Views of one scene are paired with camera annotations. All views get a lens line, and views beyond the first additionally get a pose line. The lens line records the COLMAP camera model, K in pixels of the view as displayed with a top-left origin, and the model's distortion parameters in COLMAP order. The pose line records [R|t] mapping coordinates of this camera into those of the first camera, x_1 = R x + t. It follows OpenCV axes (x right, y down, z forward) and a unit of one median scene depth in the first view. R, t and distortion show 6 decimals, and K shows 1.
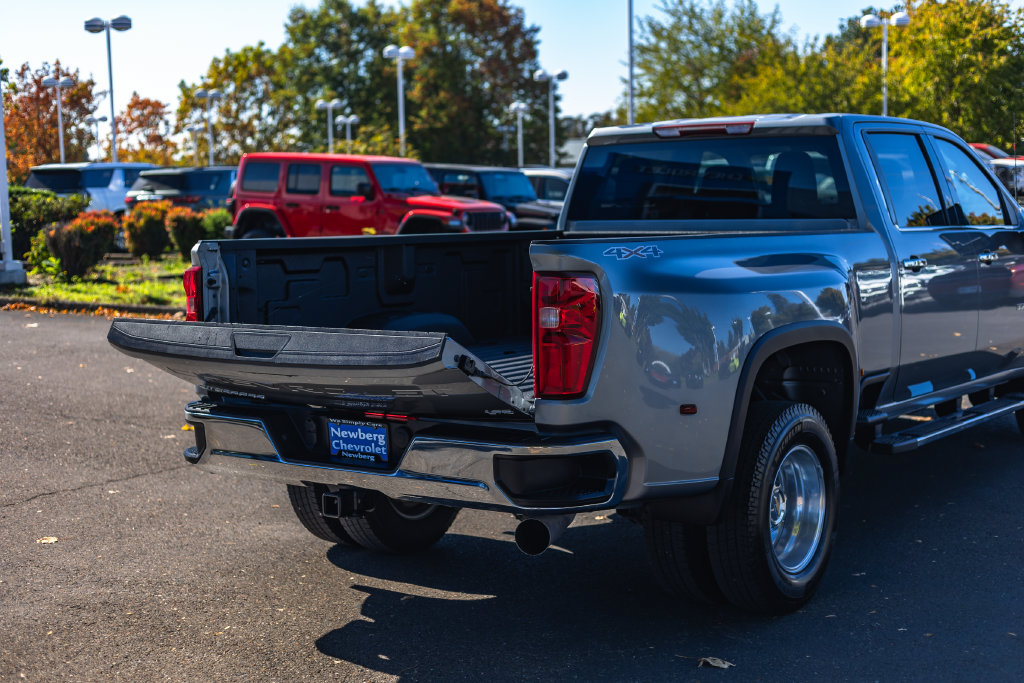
lens RADIAL K [[1496.7, 0, 515.7], [0, 1496.7, 340.5], [0, 0, 1]] dist [0.017116, 0.000000]
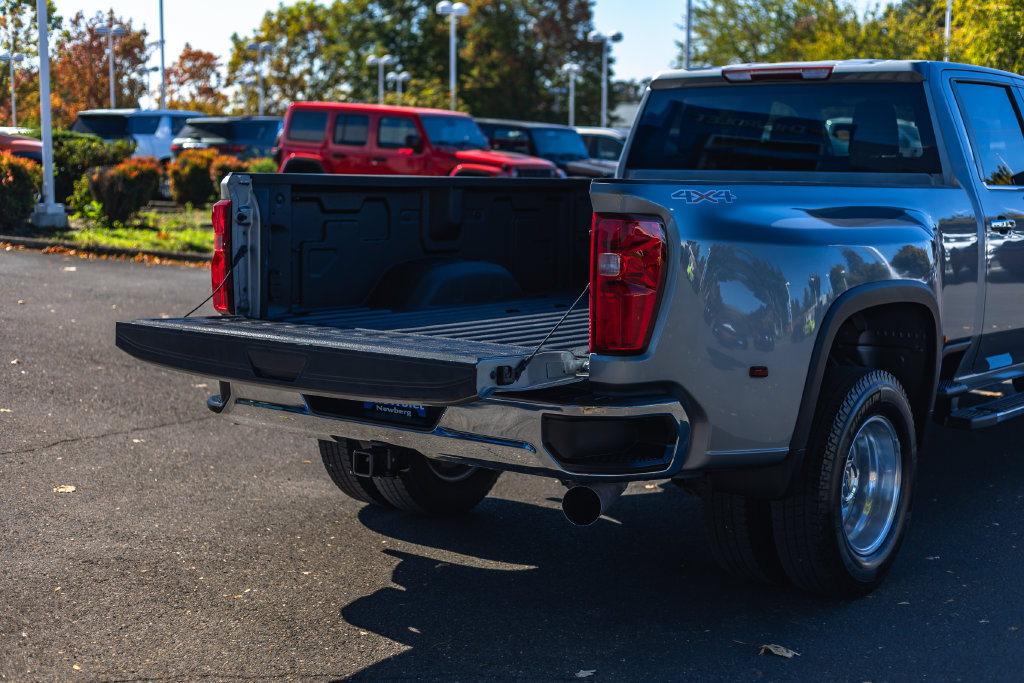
lens RADIAL K [[1496.7, 0, 513.2], [0, 1496.7, 337.6], [0, 0, 1]] dist [0.017116, 0.000000]
pose [[0.998987, 0.033131, -0.030442, -0.001176], [-0.032447, 0.999216, 0.022690, 0.001919], [0.031170, -0.021679, 0.999279, 0.017868]]
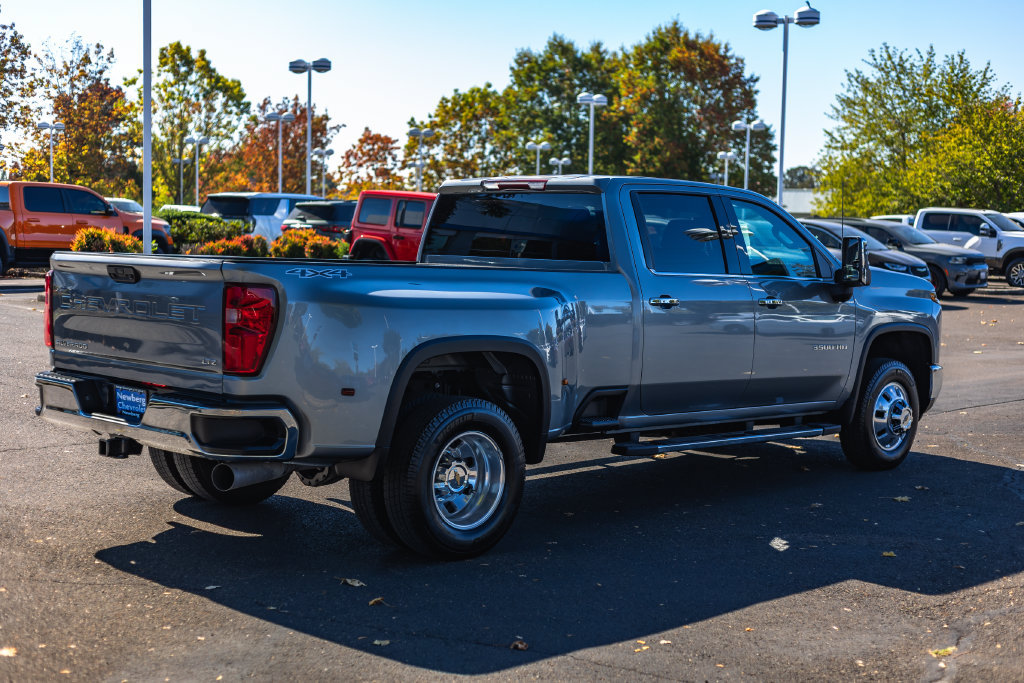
lens RADIAL K [[1496.7, 0, 509.1], [0, 1496.7, 341.6], [0, 0, 1]] dist [0.017116, 0.000000]
pose [[0.984982, 0.057719, -0.162723, 0.092440], [-0.062136, 0.997821, -0.022184, 0.004272], [0.161088, 0.031961, 0.986422, -0.058390]]
